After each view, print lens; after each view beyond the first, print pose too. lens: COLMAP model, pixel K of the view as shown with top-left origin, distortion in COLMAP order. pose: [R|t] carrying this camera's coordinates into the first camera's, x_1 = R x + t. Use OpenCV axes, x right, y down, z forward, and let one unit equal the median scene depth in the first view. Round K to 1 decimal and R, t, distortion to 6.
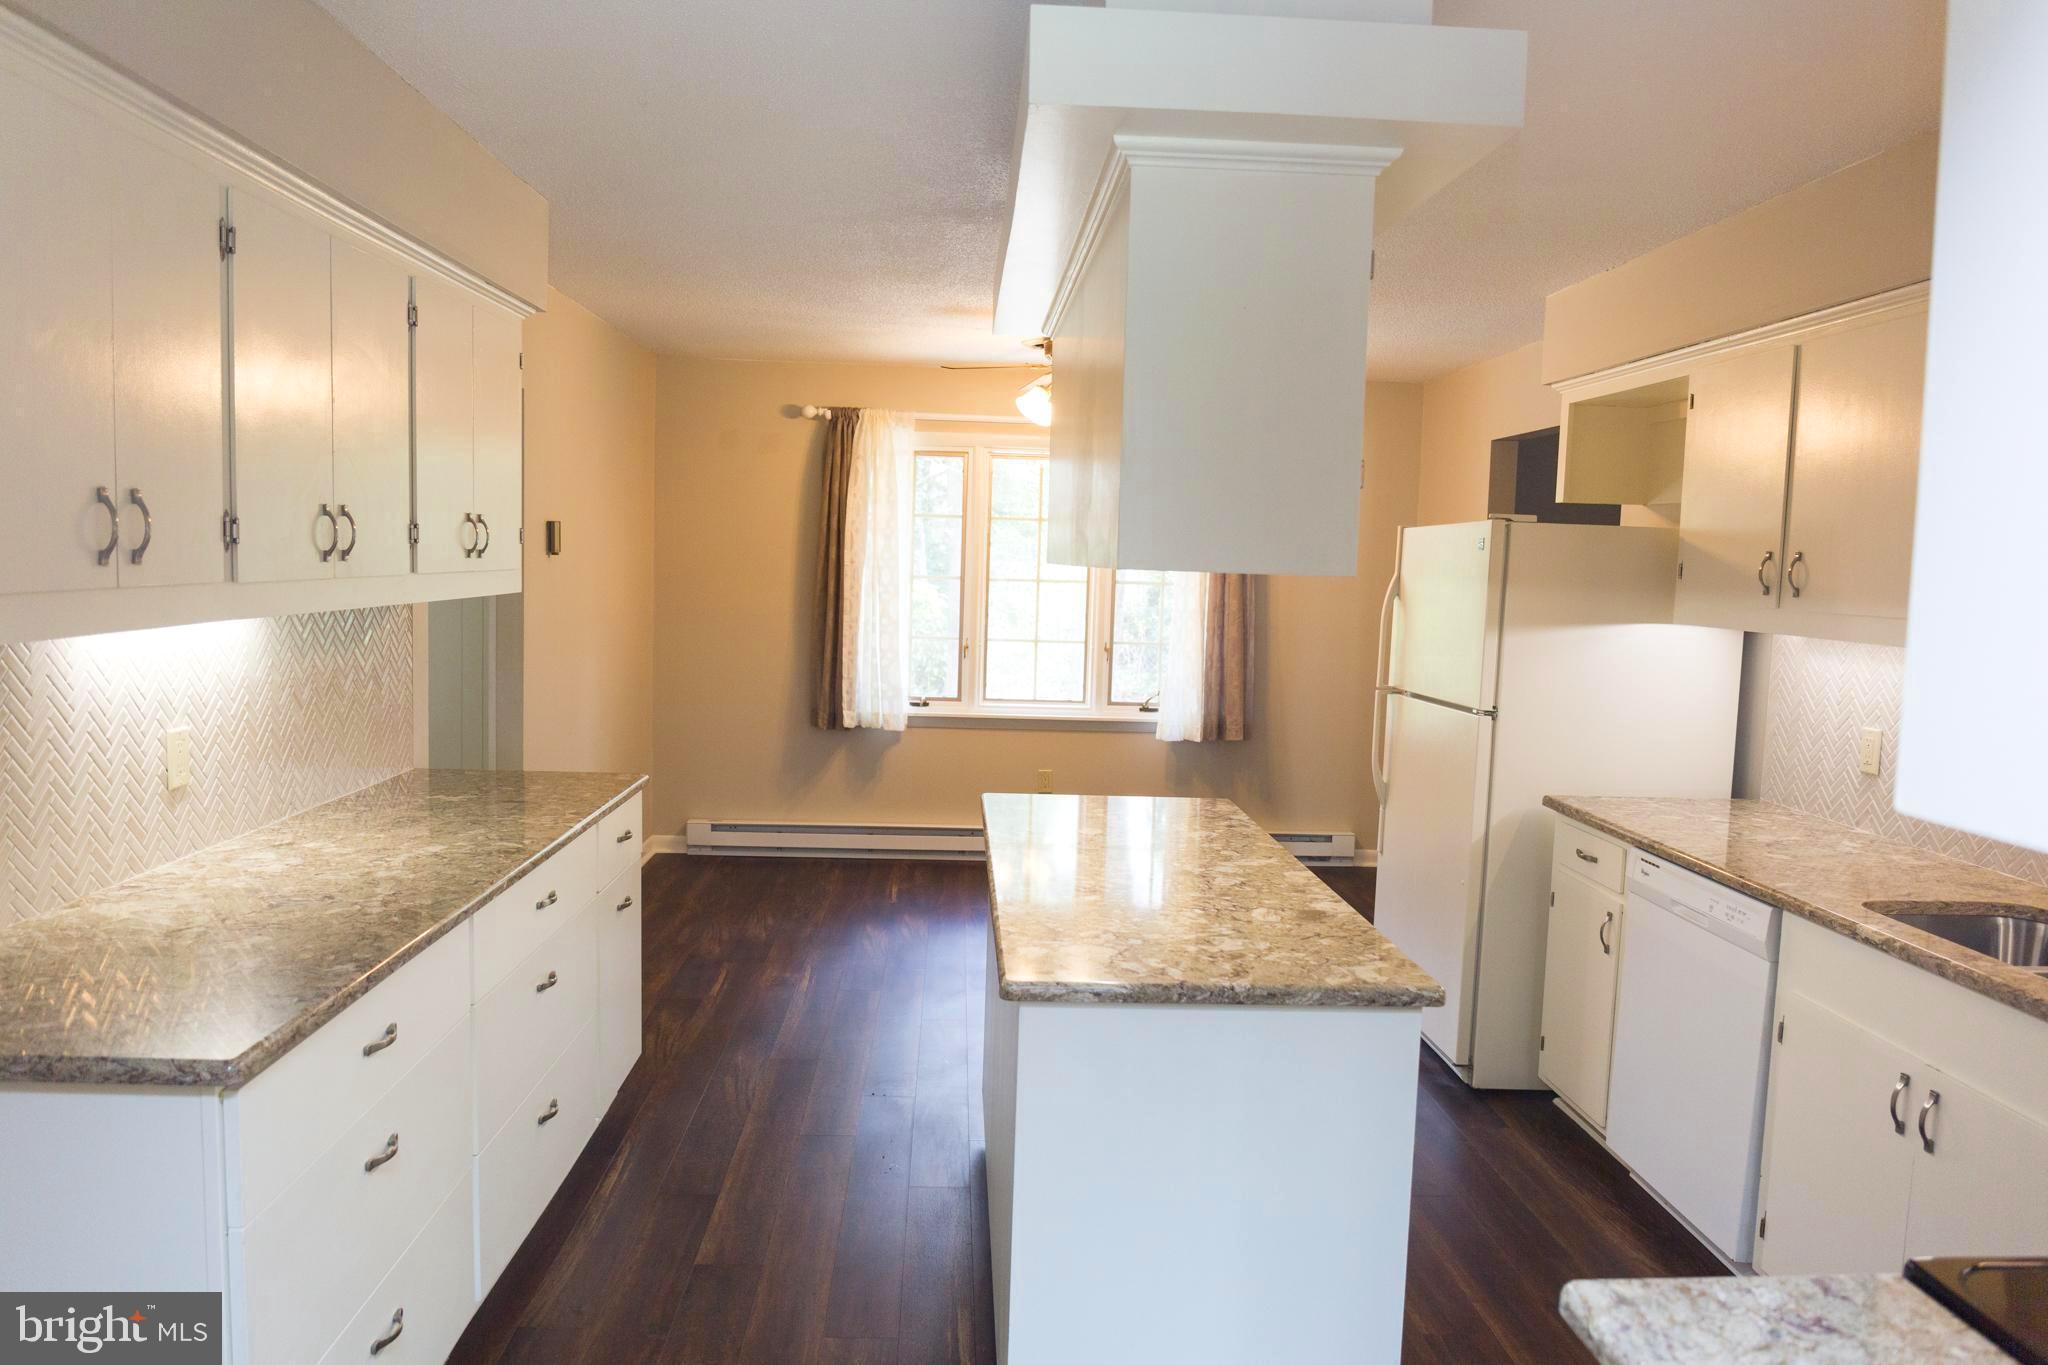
lens RADIAL K [[1373.5, 0, 1021.1], [0, 1373.5, 677.5], [0, 0, 1]] dist [-0.017434, -0.011977]
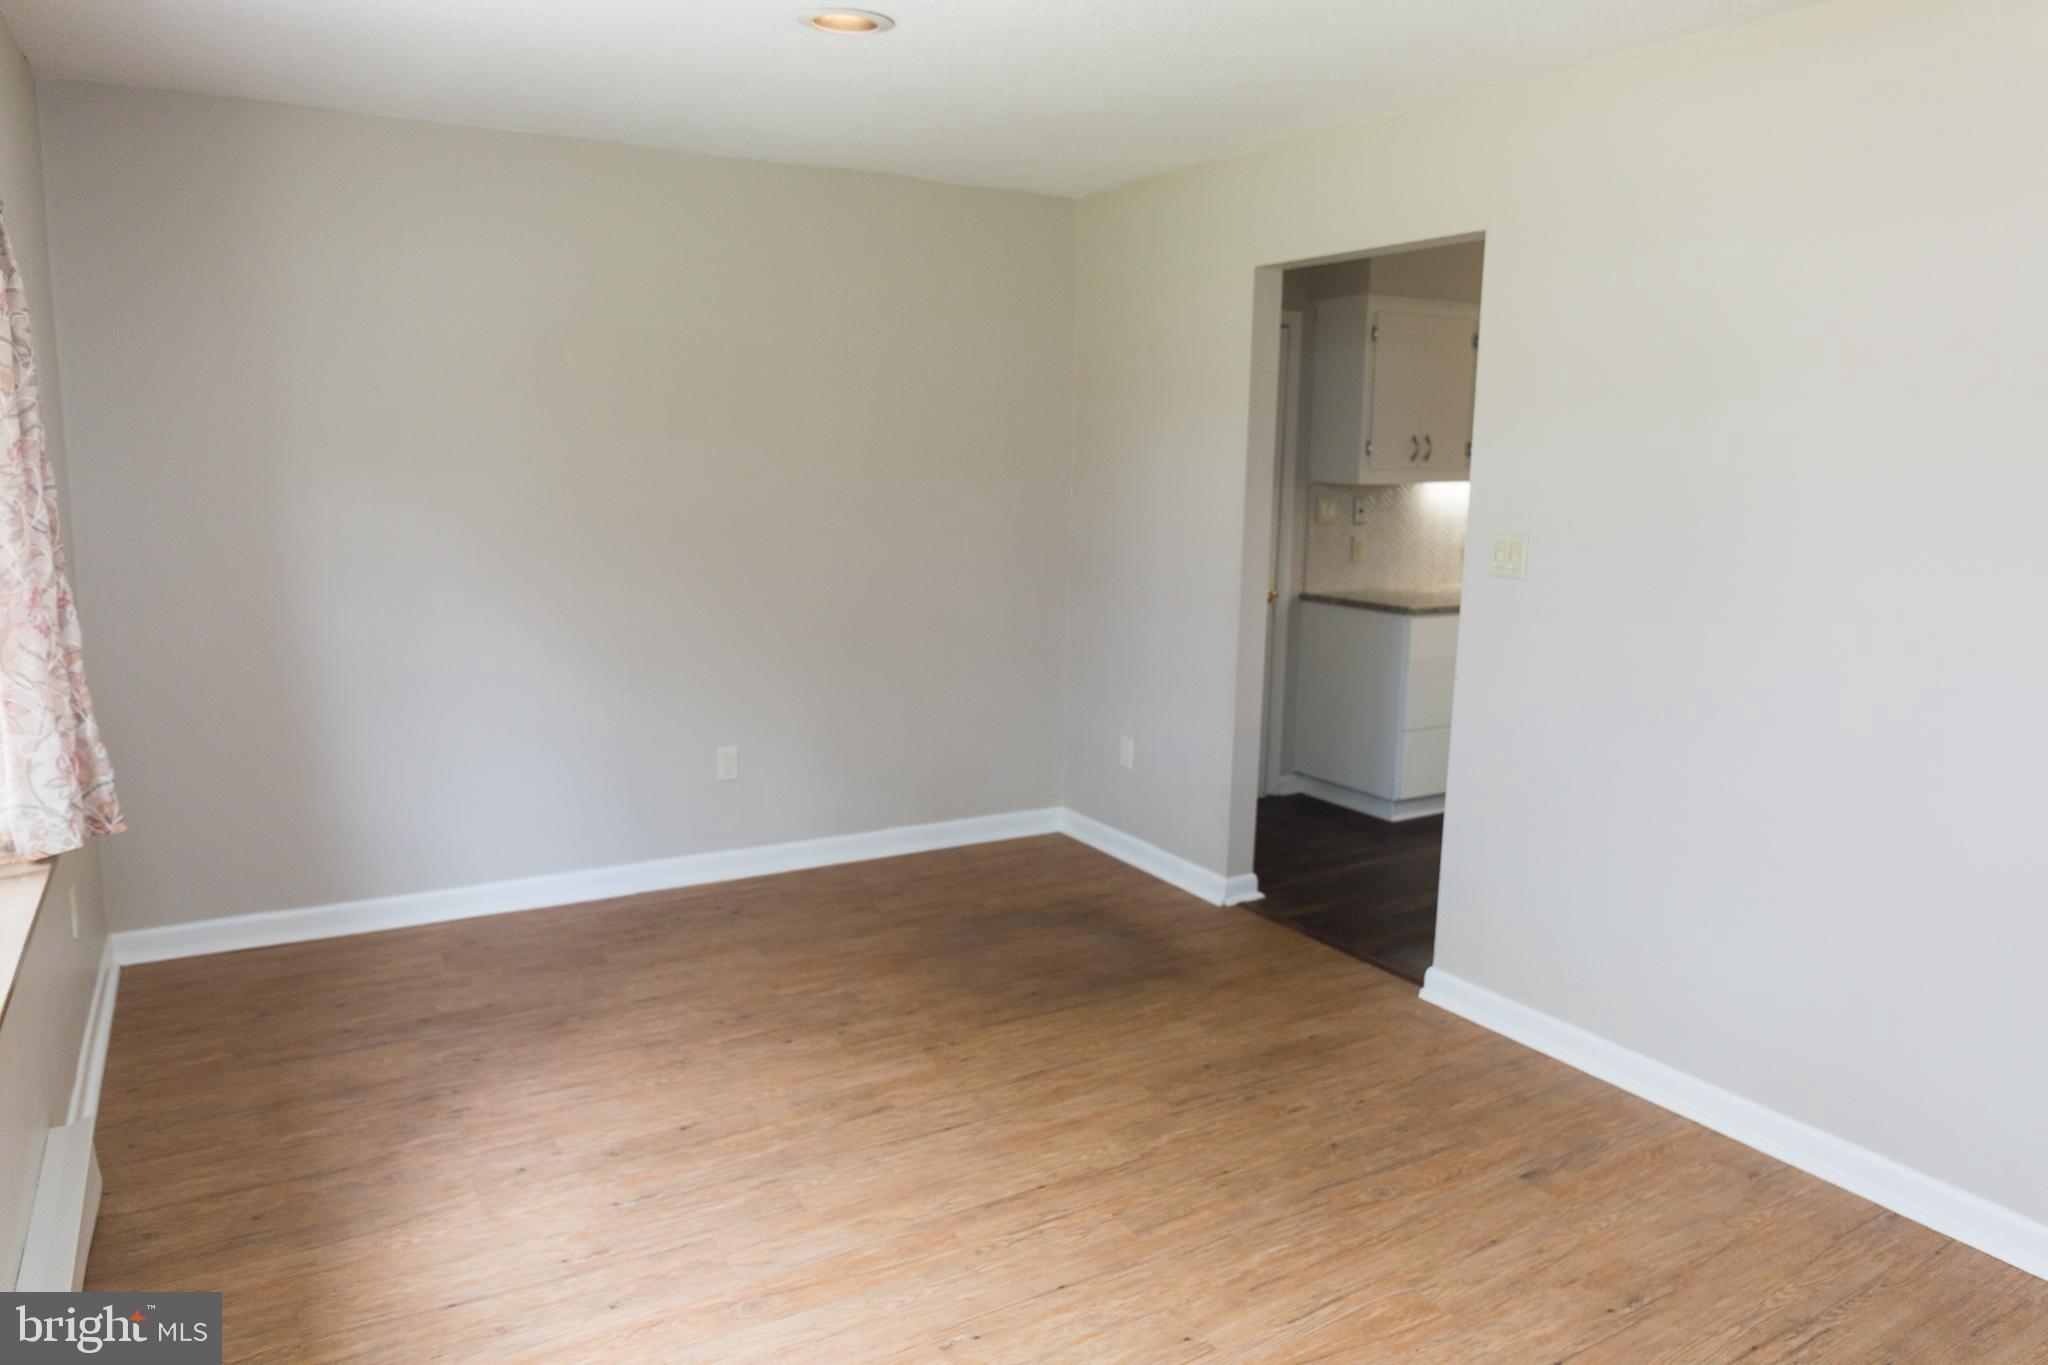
lens RADIAL K [[1373.5, 0, 1019.6], [0, 1373.5, 688.1], [0, 0, 1]] dist [-0.017434, -0.011977]
pose [[0.462332, 0.133699, -0.876570, 0.831978], [-0.082661, 0.990761, 0.107517, 0.081698], [0.882846, 0.022749, 0.469112, -0.604405]]
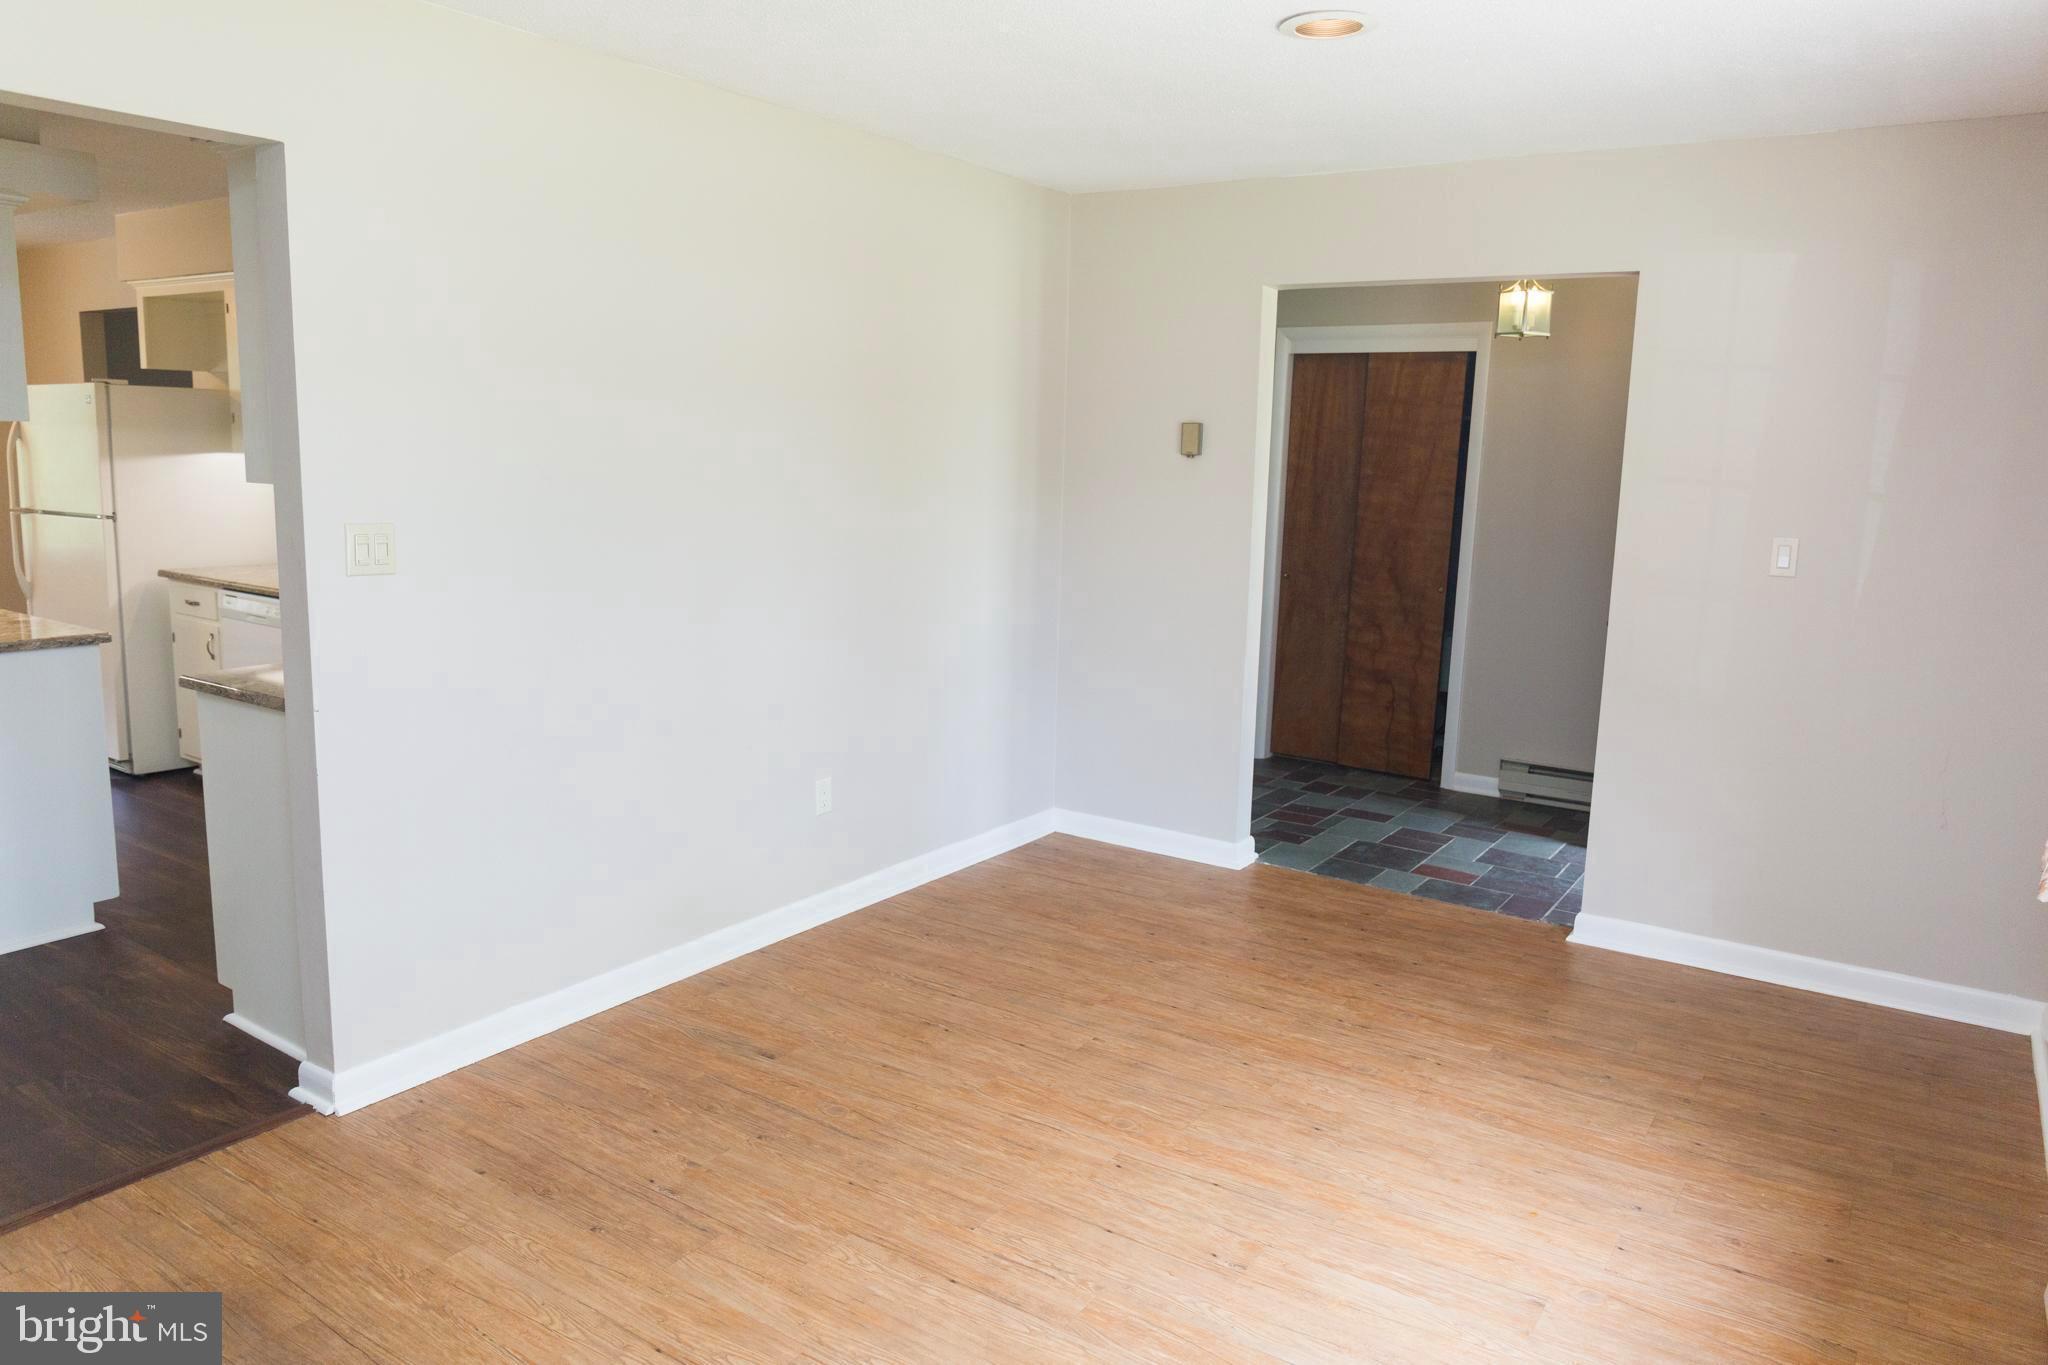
lens RADIAL K [[1373.5, 0, 1022.8], [0, 1373.5, 684.2], [0, 0, 1]] dist [-0.017434, -0.011977]
pose [[0.597408, -0.143688, 0.788959, -0.244974], [0.053776, 0.988780, 0.139360, 0.052299], [-0.800132, -0.040828, 0.598433, -0.651036]]
